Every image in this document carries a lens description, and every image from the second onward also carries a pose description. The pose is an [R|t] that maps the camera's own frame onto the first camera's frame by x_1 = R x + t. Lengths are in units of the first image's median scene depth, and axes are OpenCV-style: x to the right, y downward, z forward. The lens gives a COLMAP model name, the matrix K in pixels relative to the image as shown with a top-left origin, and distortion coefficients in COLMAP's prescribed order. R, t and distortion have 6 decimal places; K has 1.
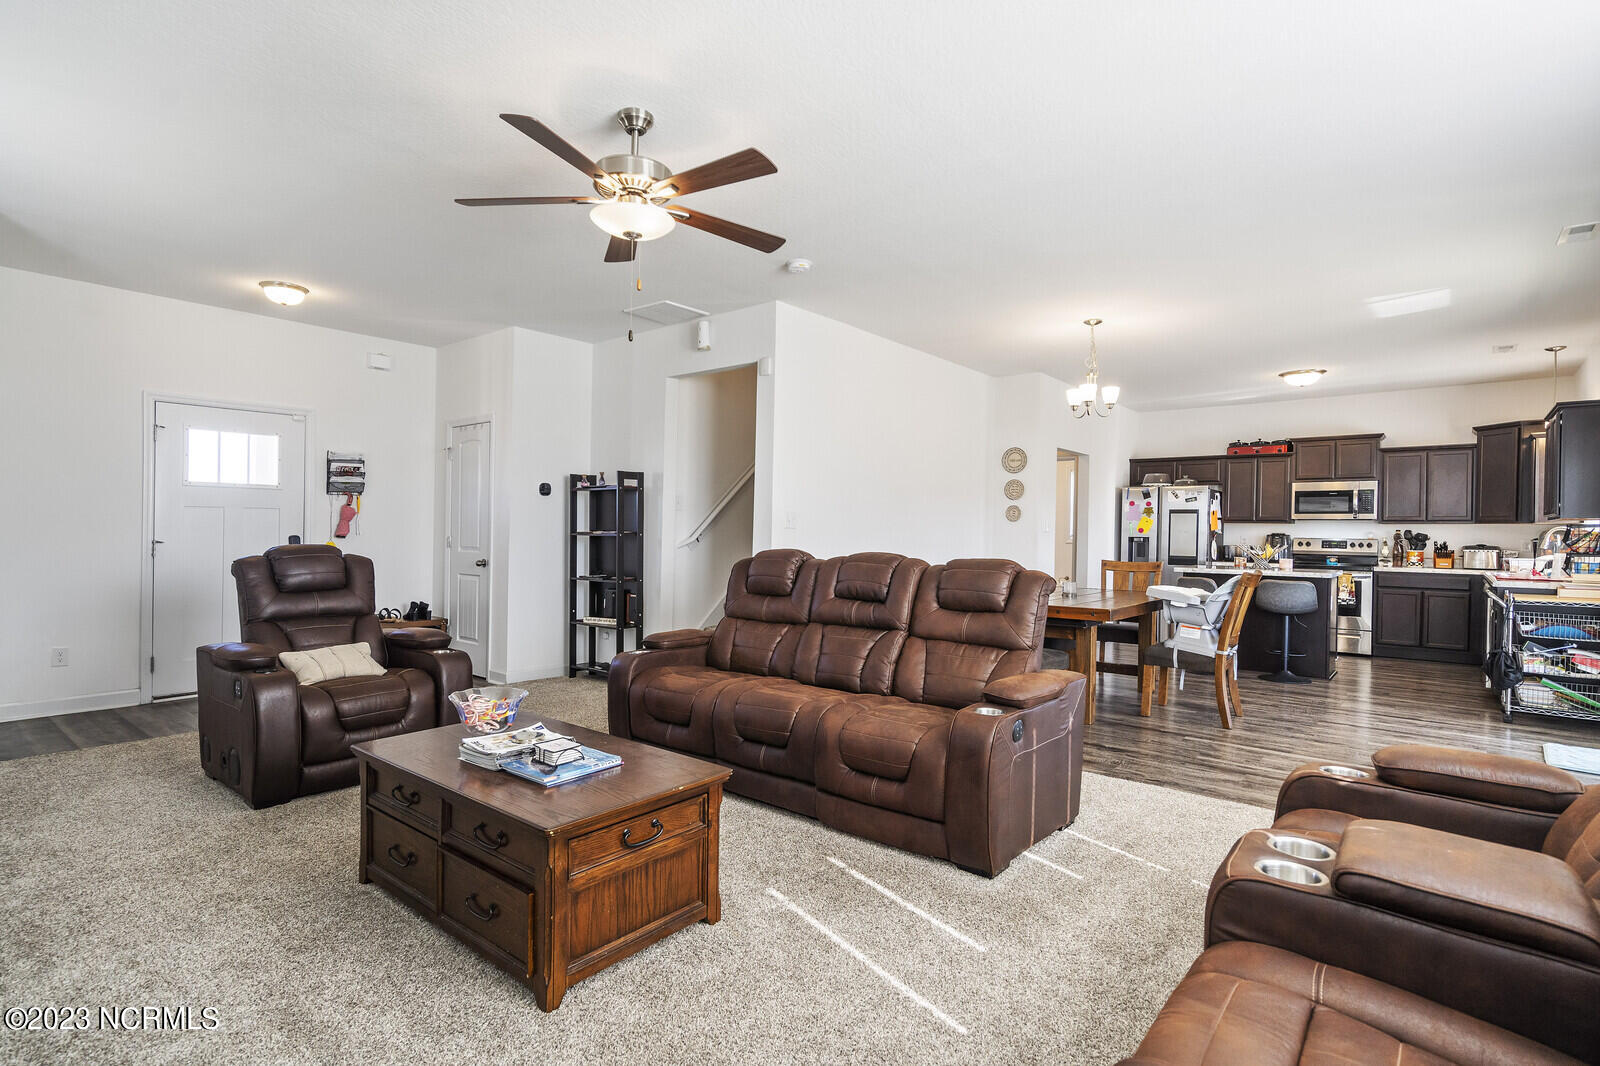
lens RADIAL K [[798.5, 0, 800.0], [0, 798.5, 533.0], [0, 0, 1]] dist [-0.000953, 0.000089]
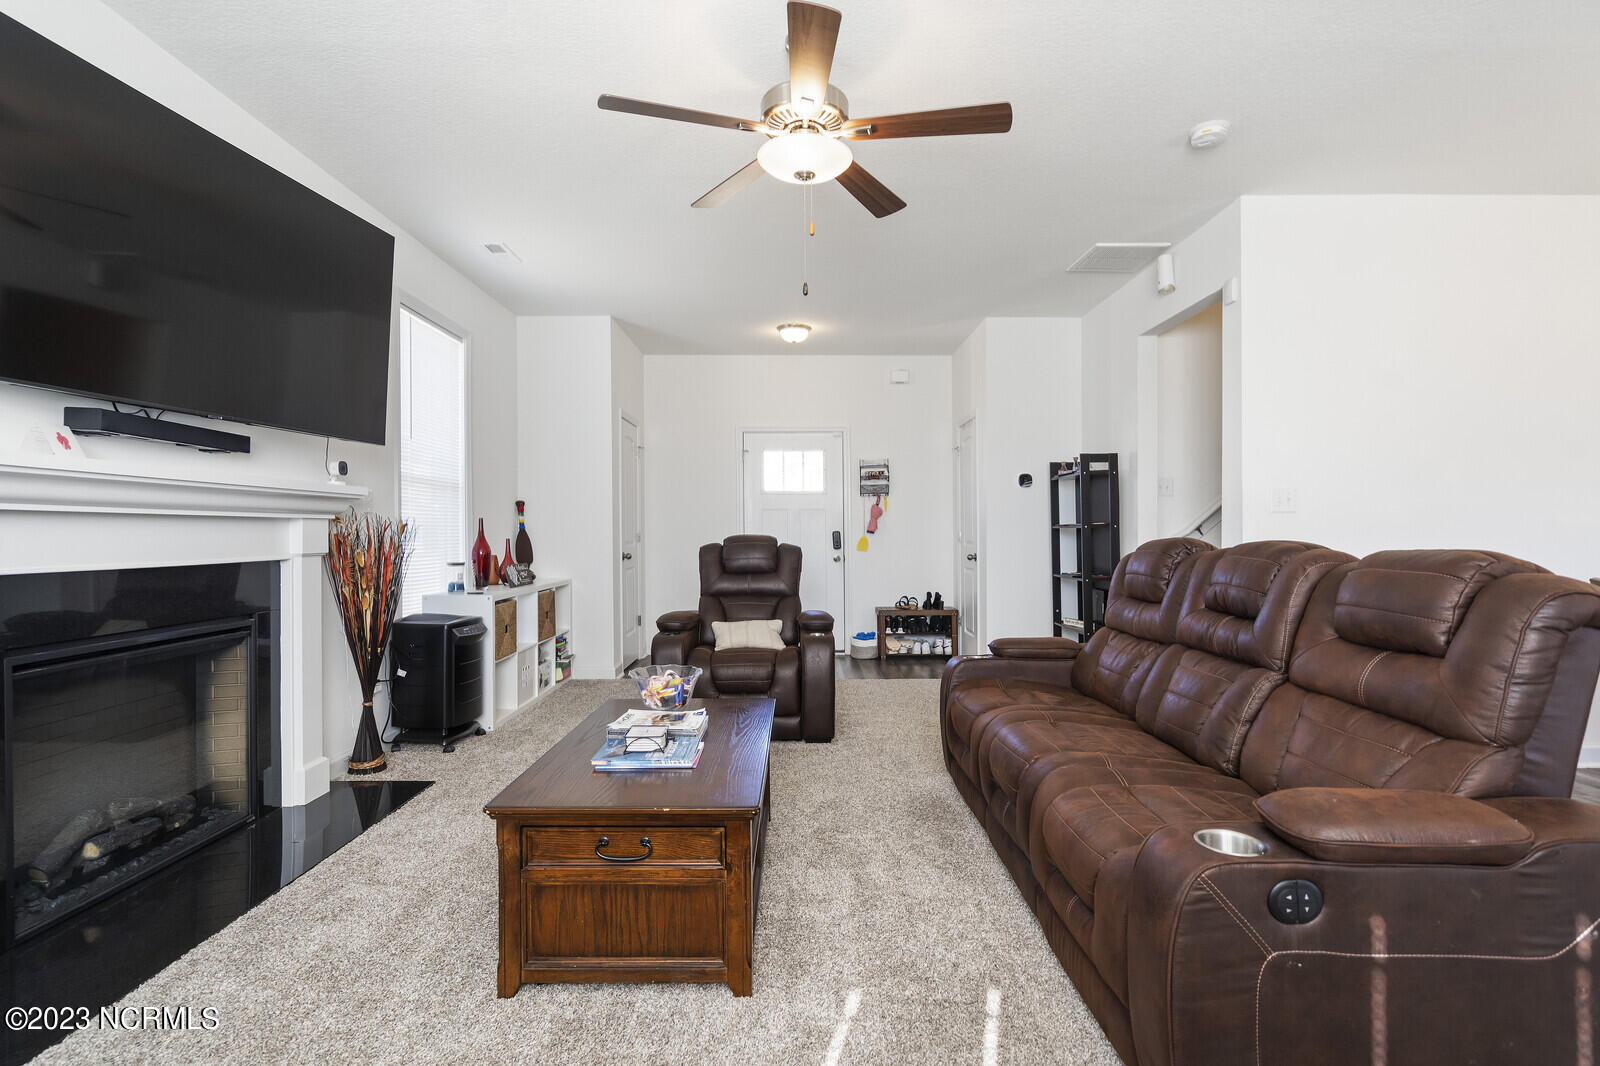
lens RADIAL K [[749.7, 0, 804.3], [0, 749.7, 527.7], [0, 0, 1]] dist [-0.003338, -0.000398]
pose [[0.631312, -0.014478, -0.775393, 0.254004], [0.003376, 0.999868, -0.015920, 0.018205], [0.775521, 0.007433, 0.631278, 0.285303]]
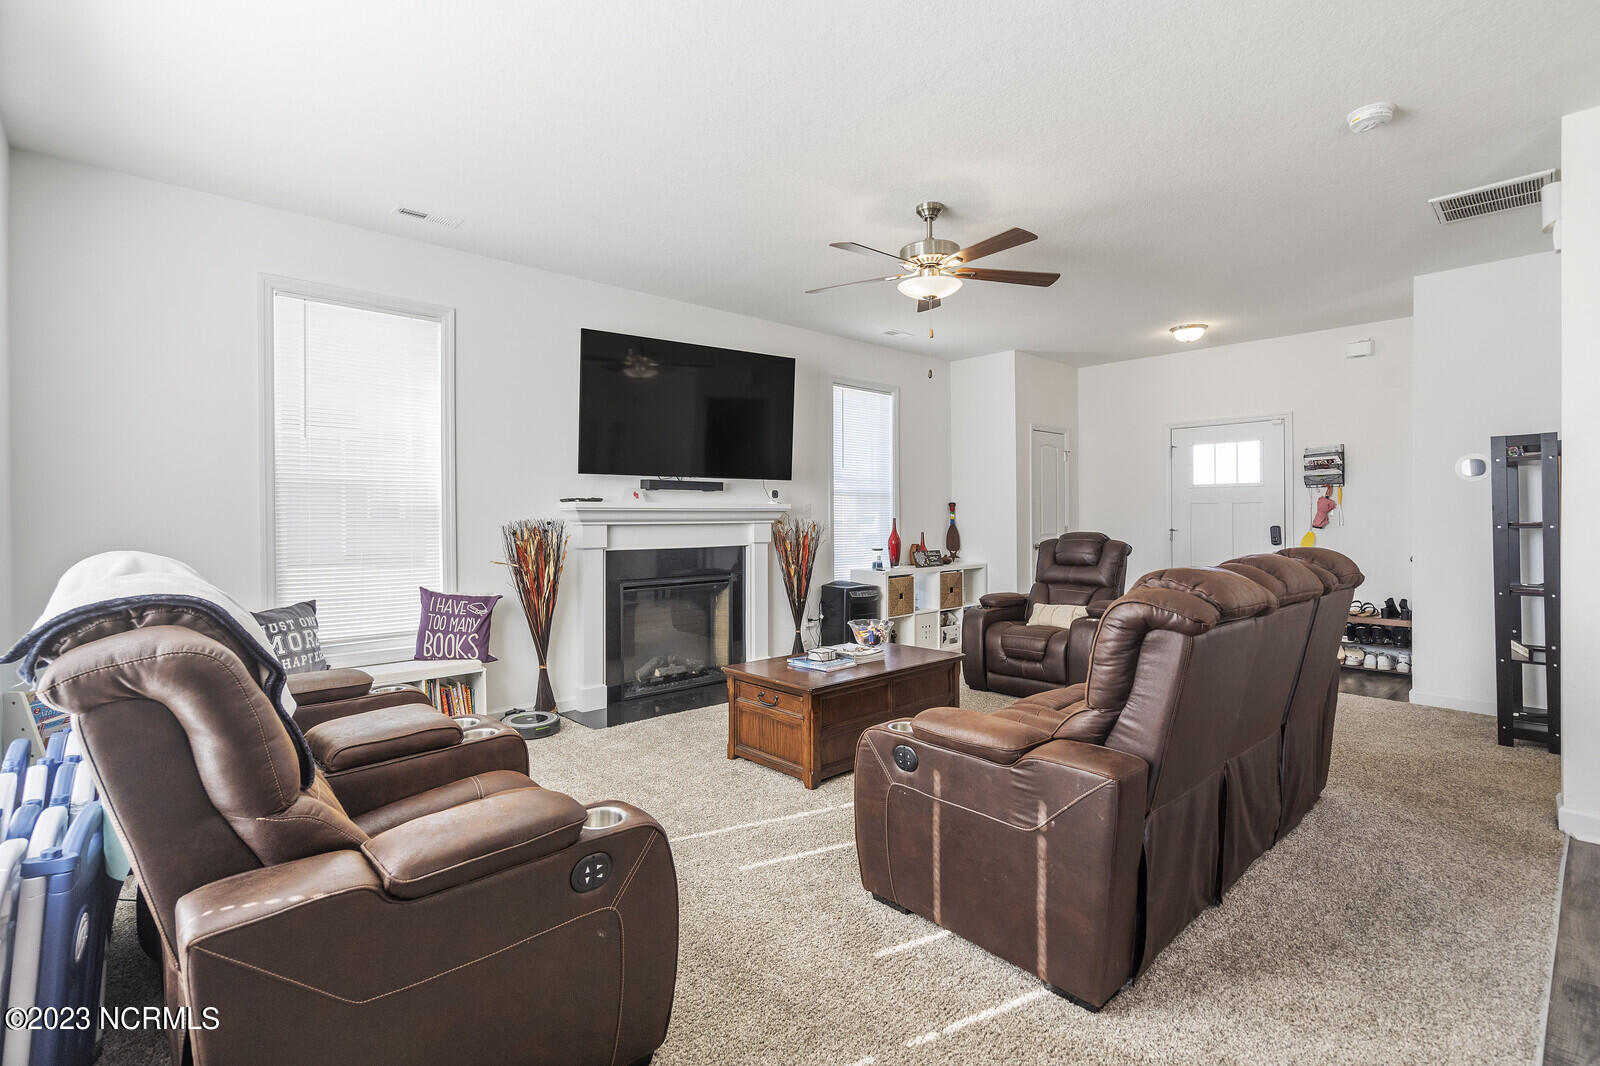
lens RADIAL K [[741.4, 0, 796.2], [0, 741.4, 511.7], [0, 0, 1]] dist [0.001555, 0.000191]
pose [[-0.138776, -0.016154, -0.990192, 0.588071], [-0.002016, 0.999869, -0.016029, 0.001494], [0.990322, -0.000228, -0.138790, 0.549676]]
